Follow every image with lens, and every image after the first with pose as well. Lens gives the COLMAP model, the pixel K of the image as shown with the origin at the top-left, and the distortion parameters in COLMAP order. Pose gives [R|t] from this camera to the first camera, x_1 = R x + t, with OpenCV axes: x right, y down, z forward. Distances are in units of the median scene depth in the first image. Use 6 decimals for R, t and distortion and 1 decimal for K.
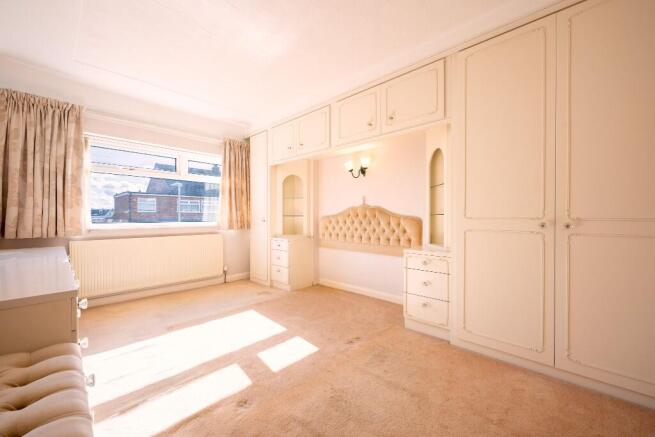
lens RADIAL K [[259.7, 0, 327.5], [0, 259.7, 218.5], [0, 0, 1]] dist [0.001509, 0.000075]
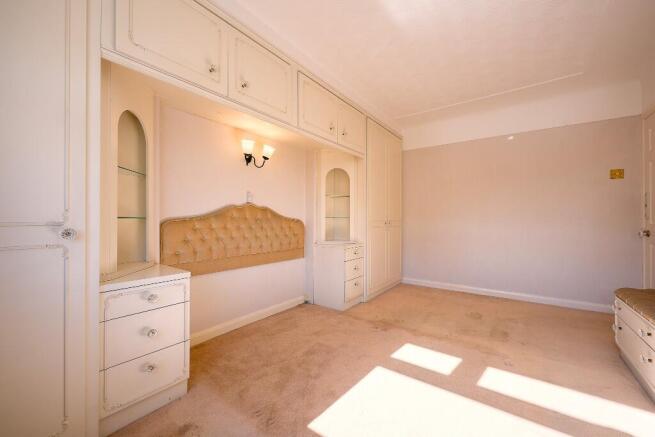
lens RADIAL K [[259.7, 0, 327.5], [0, 259.7, 218.5], [0, 0, 1]] dist [0.001509, 0.000075]
pose [[-0.123366, 0.003910, 0.992353, -0.822390], [0.006587, 0.999973, -0.003121, -0.008183], [-0.992339, 0.006151, -0.123389, 1.128976]]
